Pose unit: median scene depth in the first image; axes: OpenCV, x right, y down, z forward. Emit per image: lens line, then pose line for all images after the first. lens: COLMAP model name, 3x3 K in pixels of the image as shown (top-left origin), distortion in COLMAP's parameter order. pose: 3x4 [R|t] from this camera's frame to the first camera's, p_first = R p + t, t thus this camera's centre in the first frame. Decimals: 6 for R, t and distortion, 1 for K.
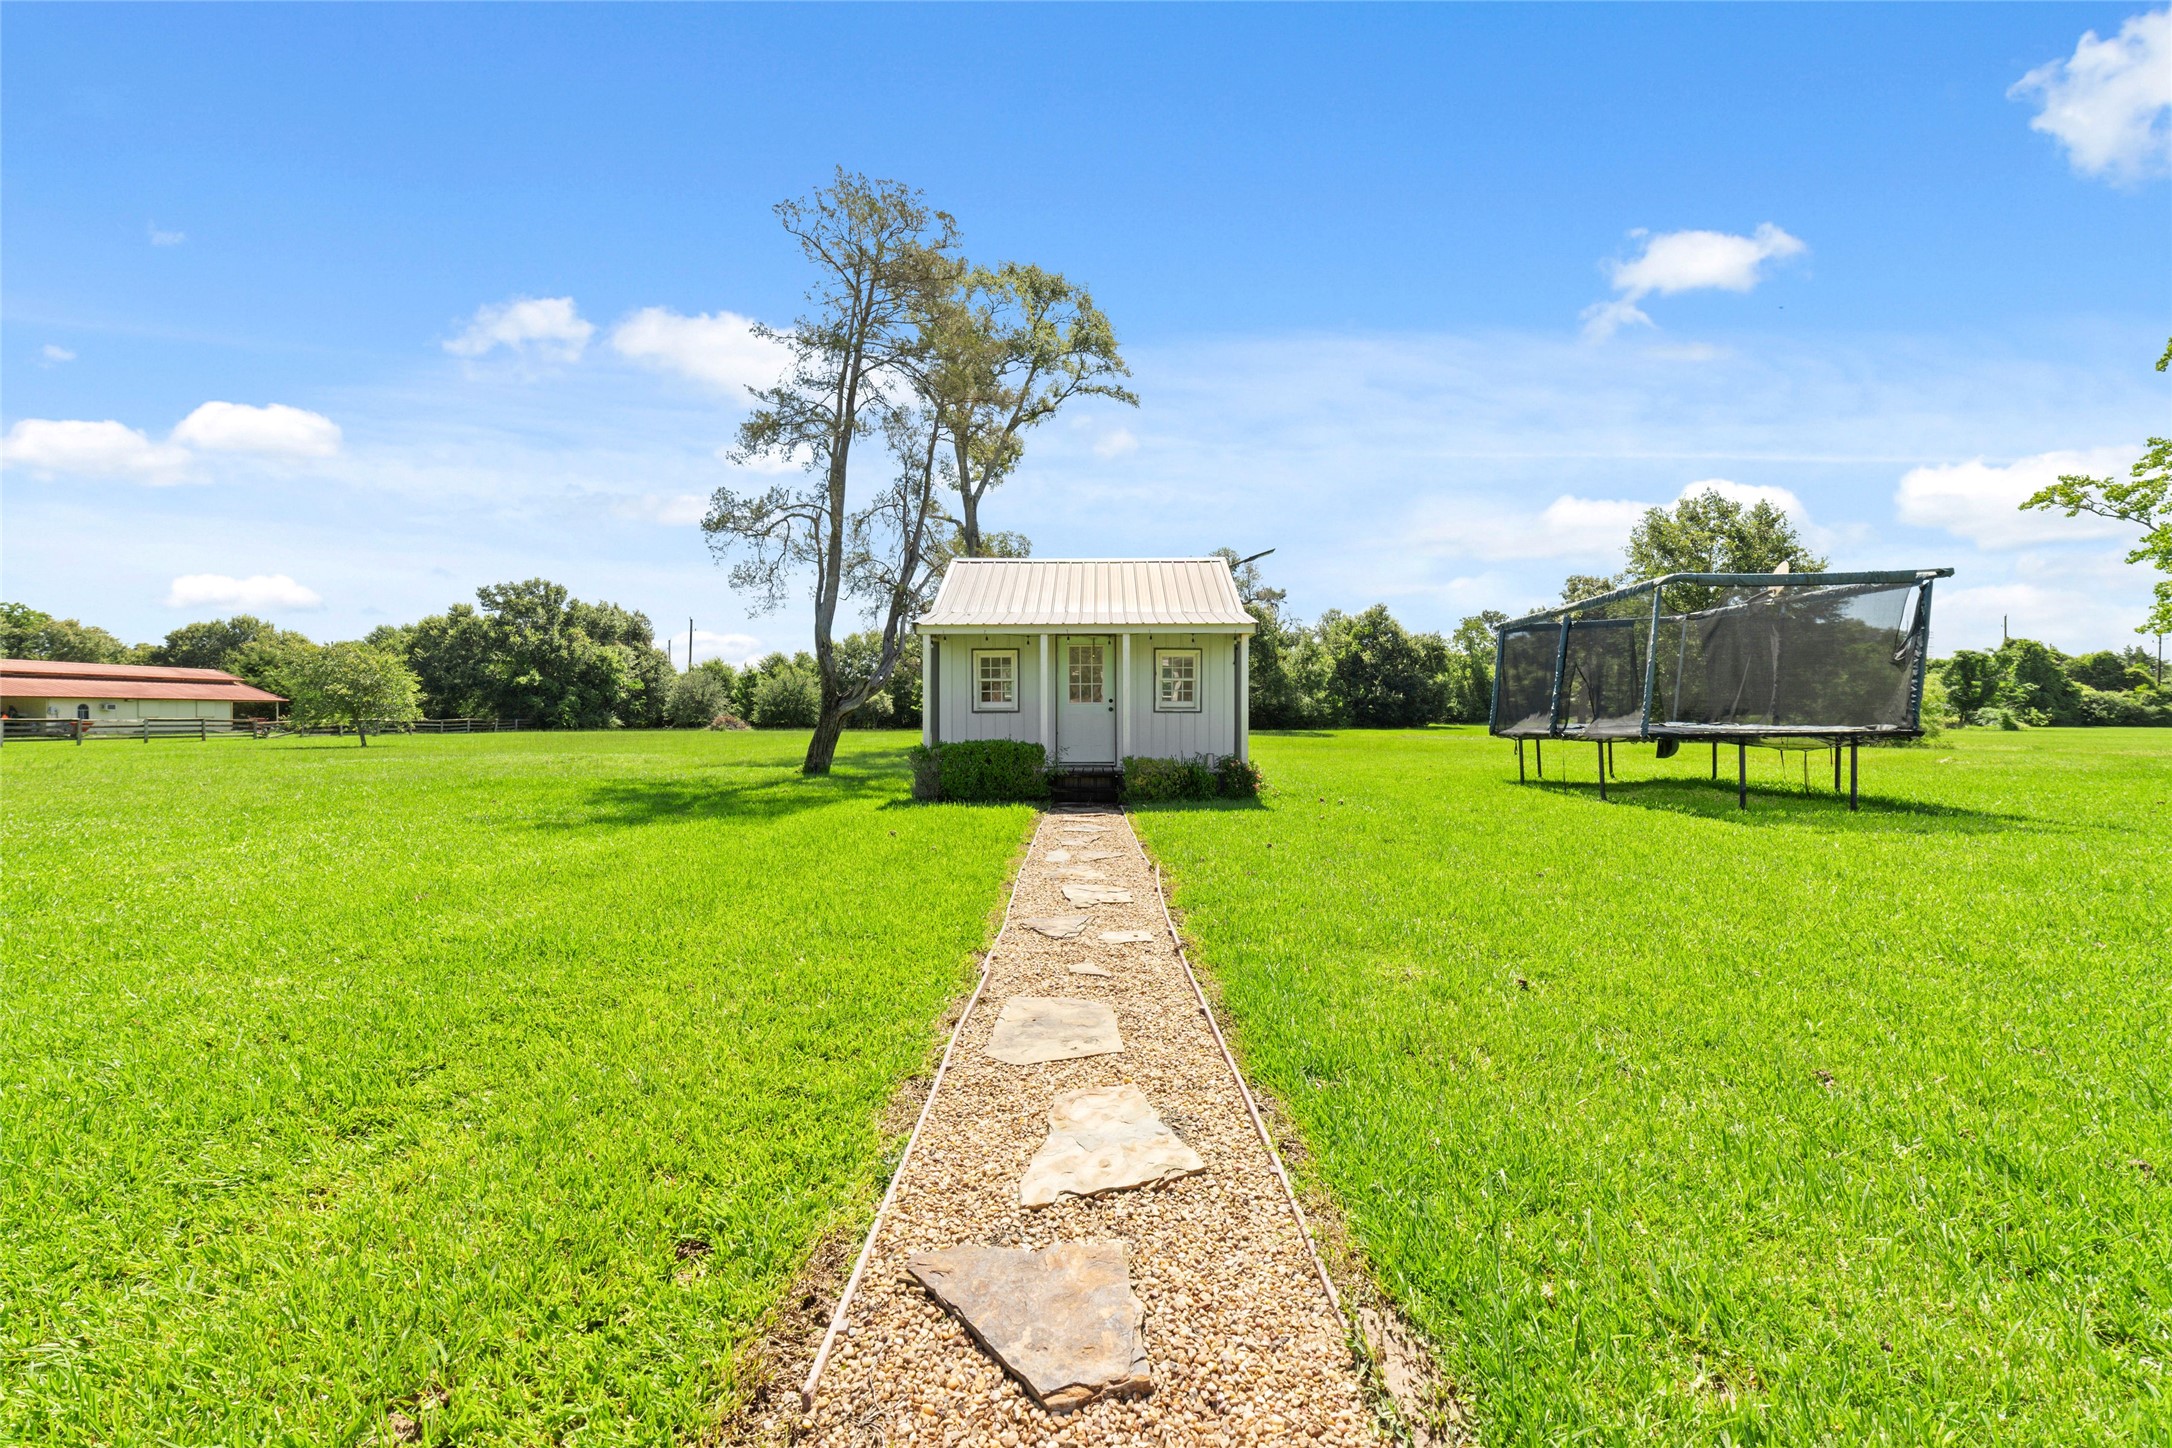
lens RADIAL K [[825.6, 0, 1085.7], [0, 825.6, 713.7], [0, 0, 1]] dist [-0.015758, 0.004194]
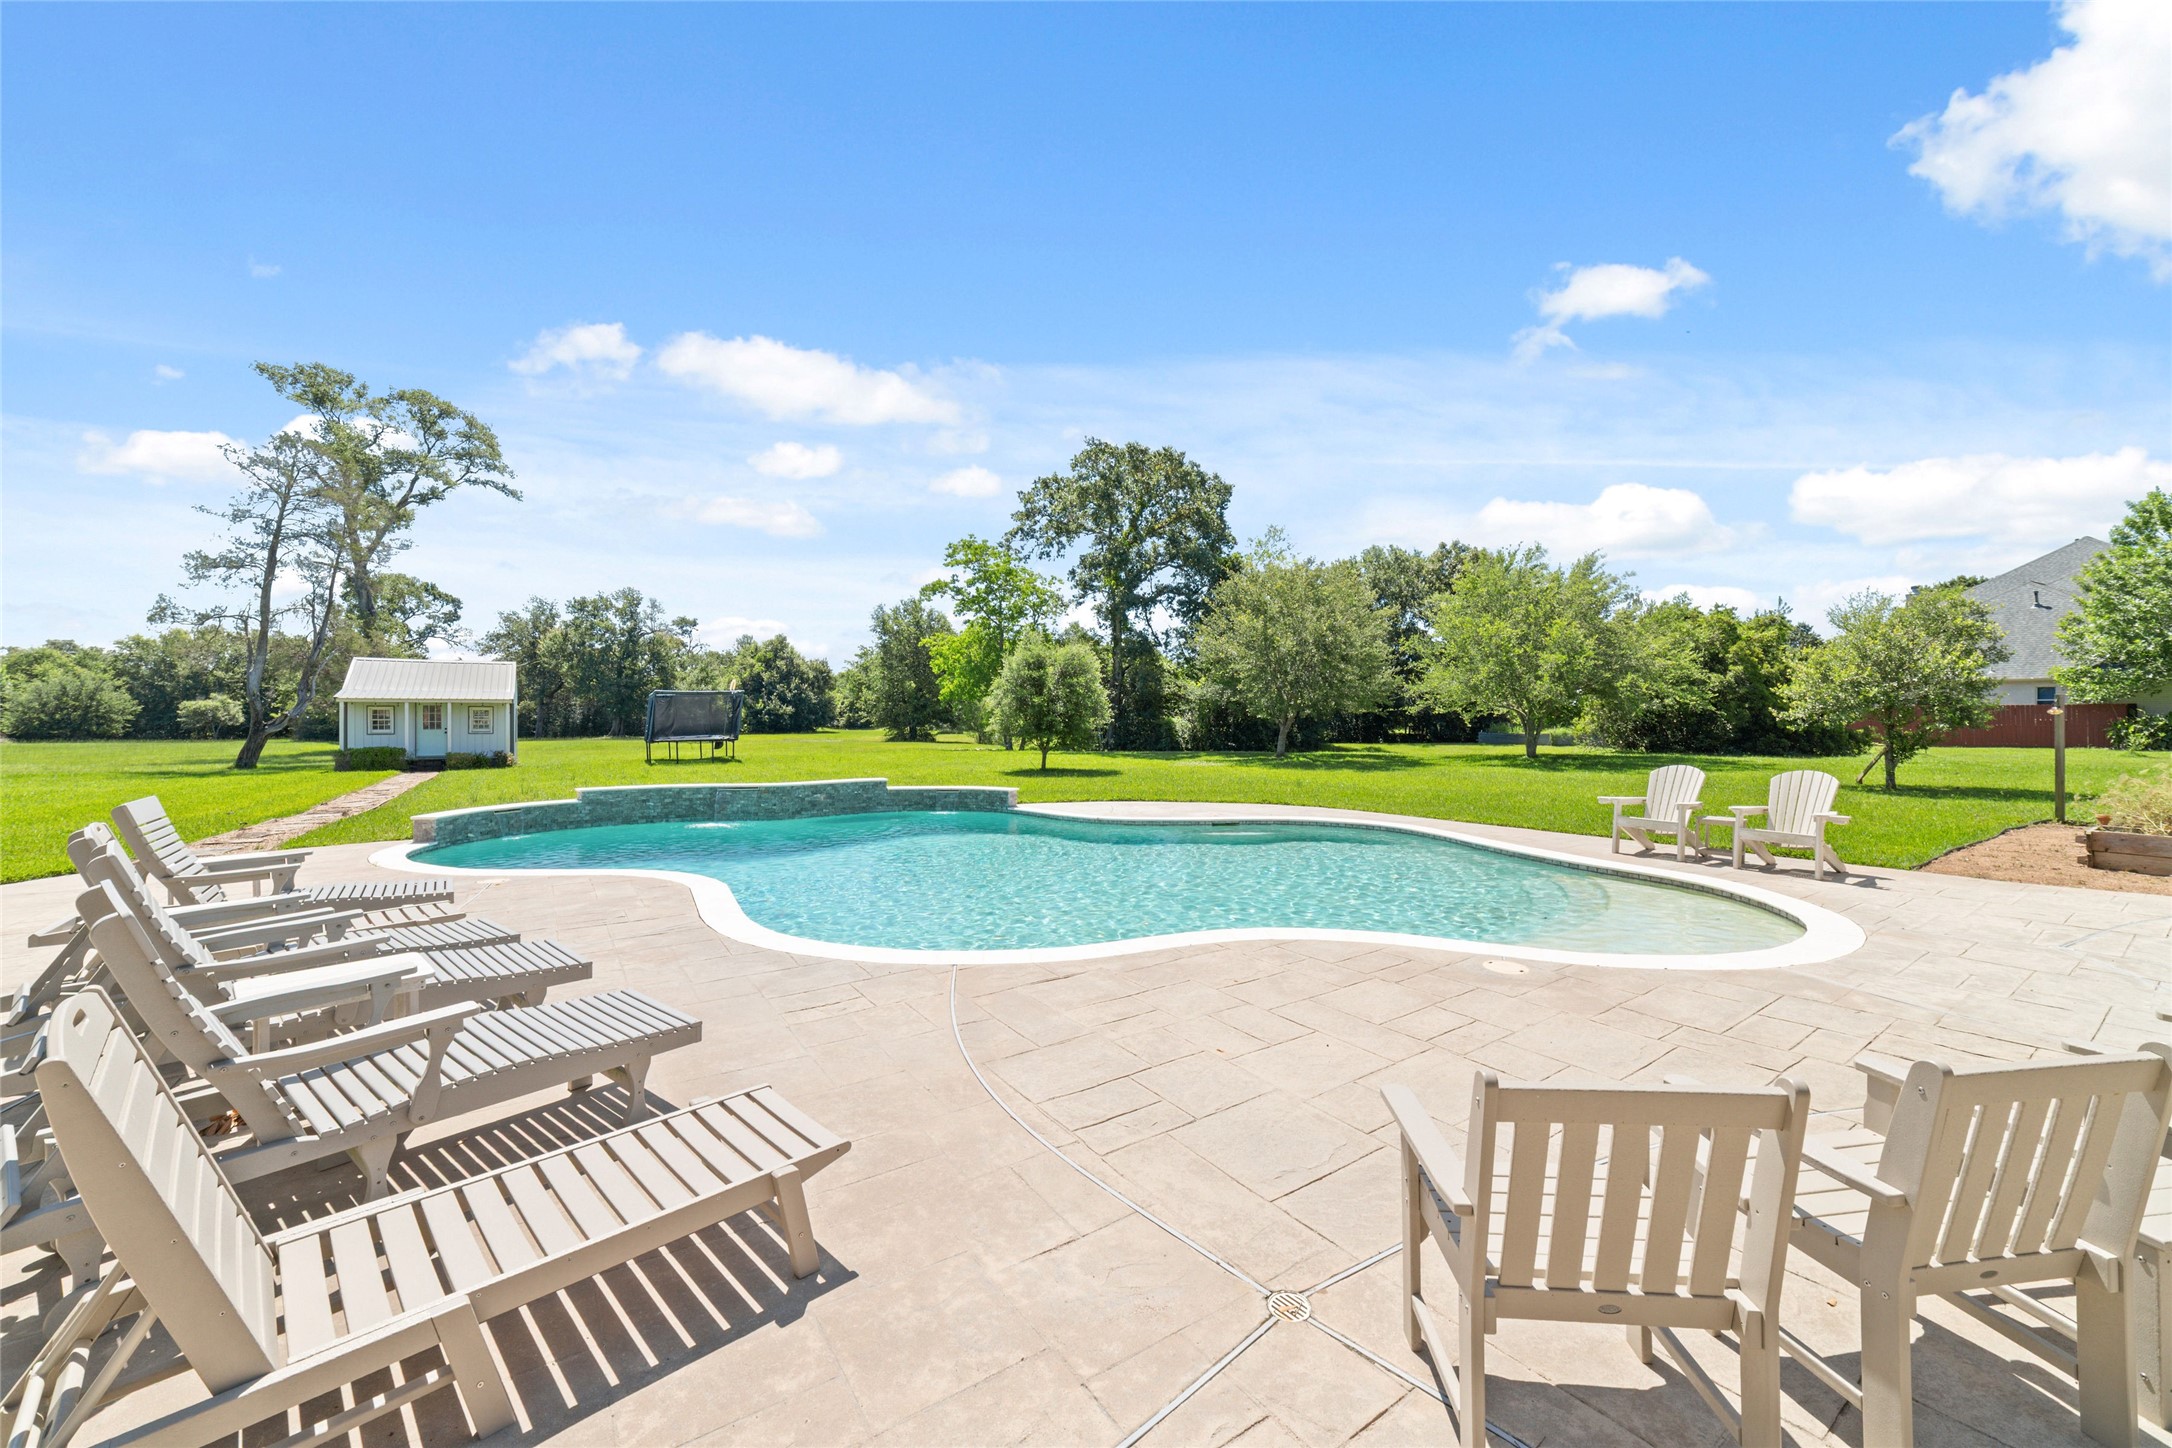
lens RADIAL K [[825.6, 0, 1082.4], [0, 825.6, 715.6], [0, 0, 1]] dist [-0.015758, 0.004194]
pose [[0.829936, 0.000516, 0.557858, 0.038596], [-0.000366, 1.000000, -0.000381, -0.008874], [-0.557858, 0.000112, 0.829937, -0.315717]]
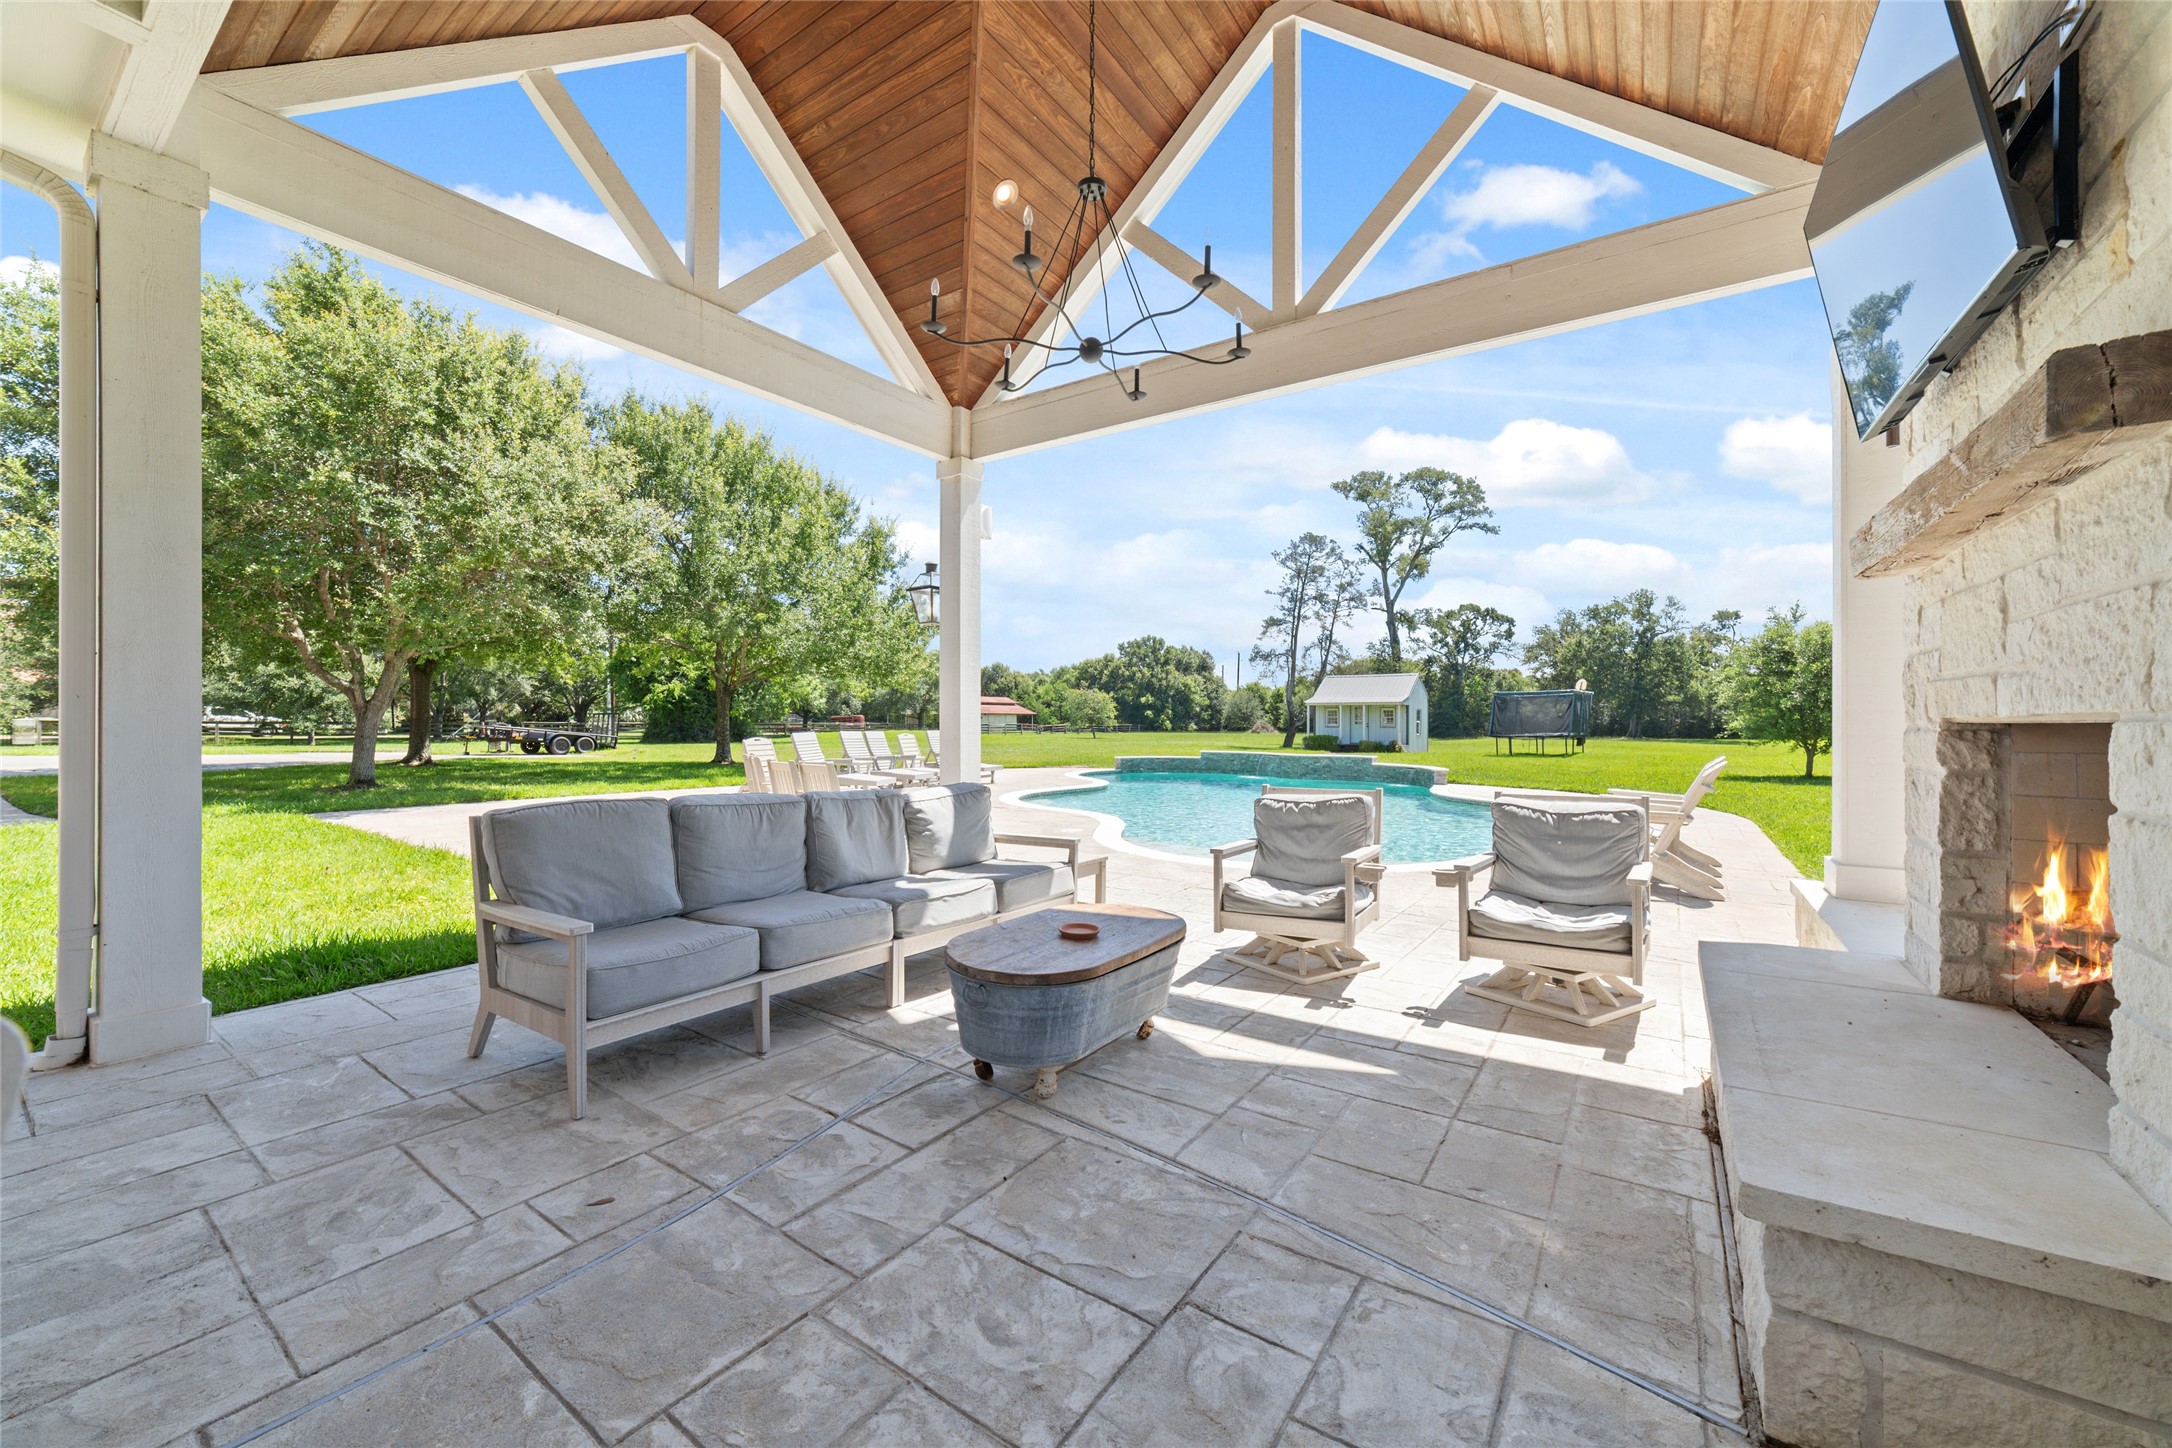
lens RADIAL K [[825.6, 0, 1096.3], [0, 825.6, 718.2], [0, 0, 1]] dist [-0.015758, 0.004194]
pose [[0.817811, 0.002298, -0.575482, 0.171124], [-0.002802, 0.999996, 0.000011, -0.005924], [0.575480, 0.001604, 0.817814, -0.376707]]
